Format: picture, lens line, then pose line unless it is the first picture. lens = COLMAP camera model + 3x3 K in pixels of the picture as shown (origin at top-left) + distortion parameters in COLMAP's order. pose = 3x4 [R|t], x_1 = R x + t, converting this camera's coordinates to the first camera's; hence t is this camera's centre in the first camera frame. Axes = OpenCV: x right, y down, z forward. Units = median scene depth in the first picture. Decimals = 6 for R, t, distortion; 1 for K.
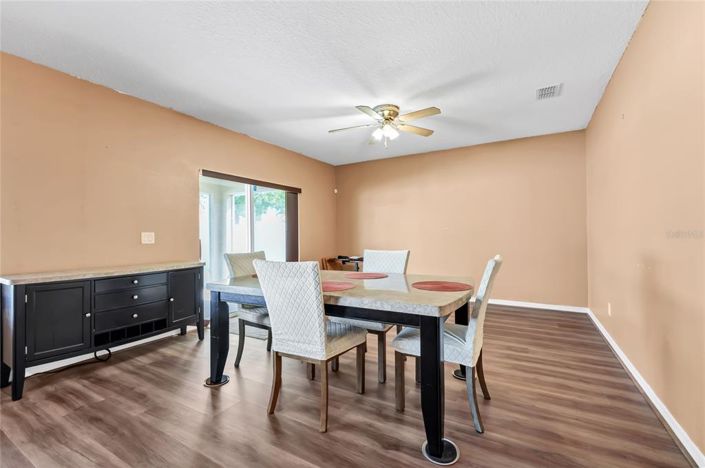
lens RADIAL K [[297.8, 0, 352.5], [0, 297.8, 233.0], [0, 0, 1]] dist [0.001765, 0.000091]
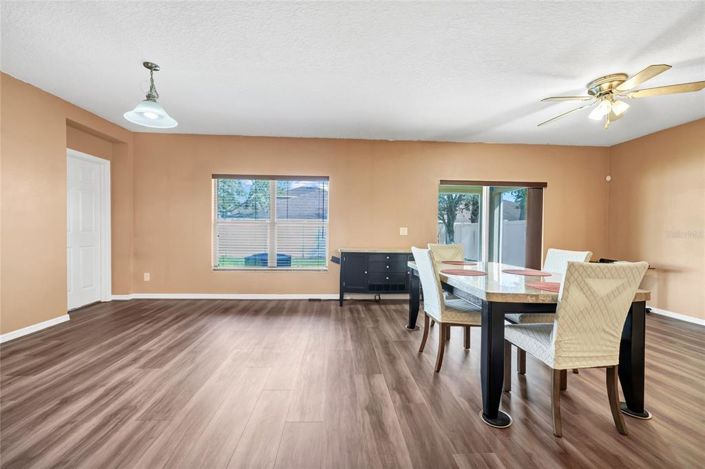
lens RADIAL K [[294.1, 0, 352.5], [0, 294.1, 234.5], [0, 0, 1]] dist [-0.001400, -0.000269]
pose [[0.545360, 0.027851, -0.837739, 0.426697], [-0.009802, 0.999591, 0.026851, -0.004545], [0.838145, -0.006432, 0.545410, -0.039374]]
